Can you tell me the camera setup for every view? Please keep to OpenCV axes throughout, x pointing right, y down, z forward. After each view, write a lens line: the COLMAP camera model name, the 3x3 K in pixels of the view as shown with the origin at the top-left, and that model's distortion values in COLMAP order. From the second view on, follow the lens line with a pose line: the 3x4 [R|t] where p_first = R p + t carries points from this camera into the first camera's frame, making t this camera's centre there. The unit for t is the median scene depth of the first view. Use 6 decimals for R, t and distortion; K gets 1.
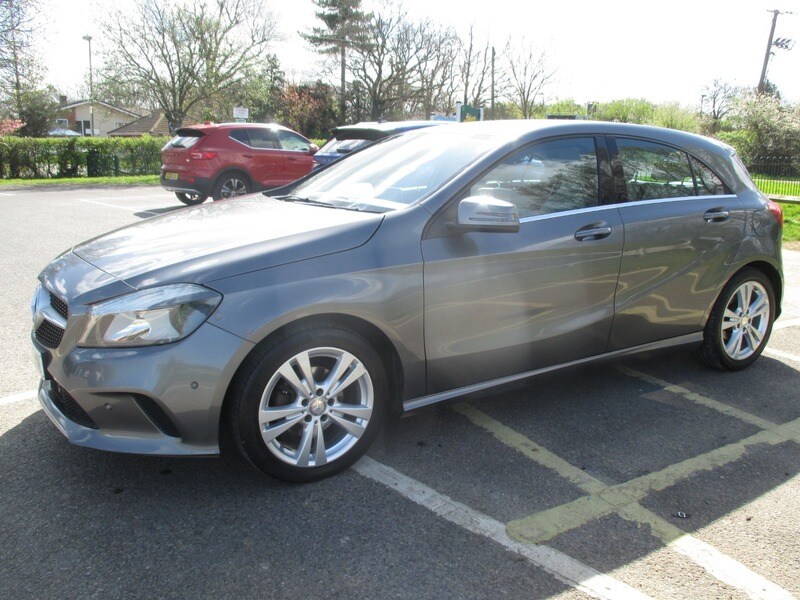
lens RADIAL K [[694.7, 0, 399.4], [0, 694.7, 302.0], [0, 0, 1]] dist [-0.029459, -0.001172]
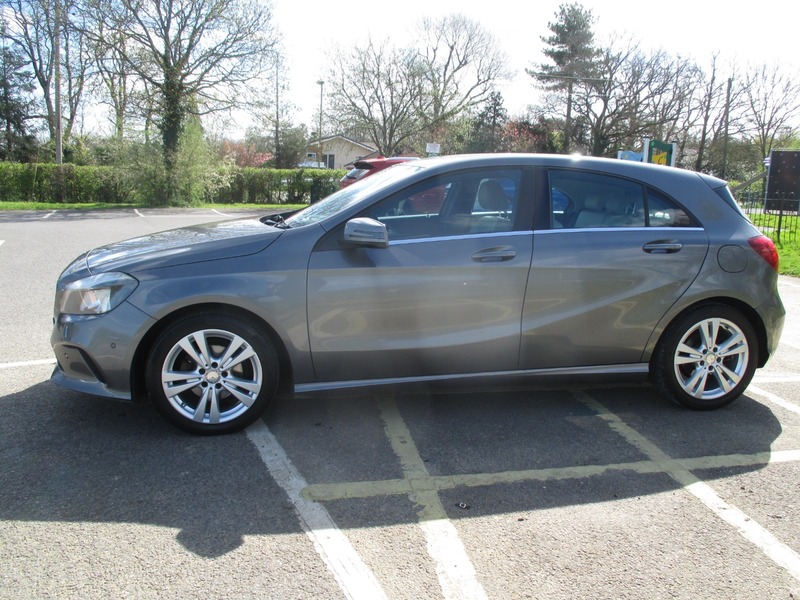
lens RADIAL K [[694.7, 0, 401.8], [0, 694.7, 303.5], [0, 0, 1]] dist [-0.029459, -0.001172]
pose [[0.939496, 0.071742, -0.334963, 0.099770], [-0.086994, 0.995735, -0.030733, 0.004134], [0.331329, 0.058014, 0.941730, -0.015194]]
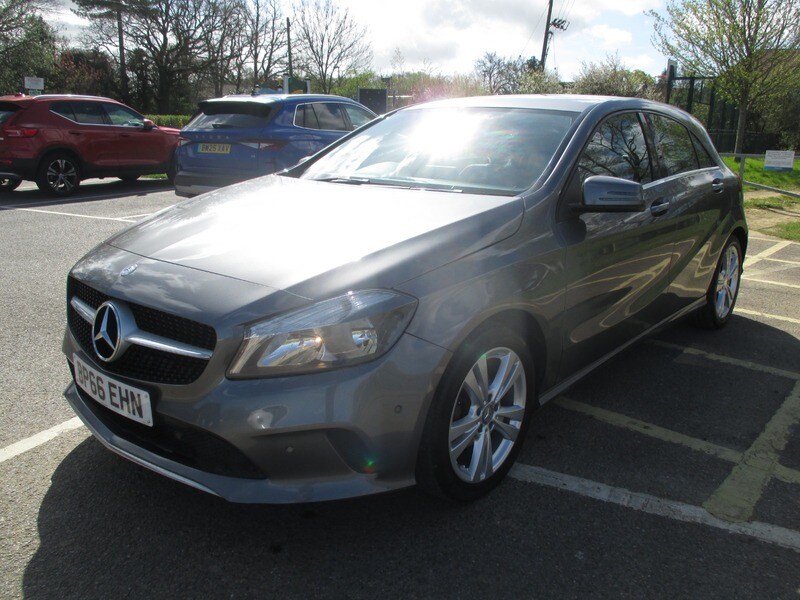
lens RADIAL K [[694.7, 0, 397.9], [0, 694.7, 301.7], [0, 0, 1]] dist [-0.029459, -0.001172]
pose [[0.949769, -0.080480, 0.302426, -0.077322], [0.069754, 0.996498, 0.046120, -0.006793], [-0.305078, -0.022708, 0.952057, 0.029419]]
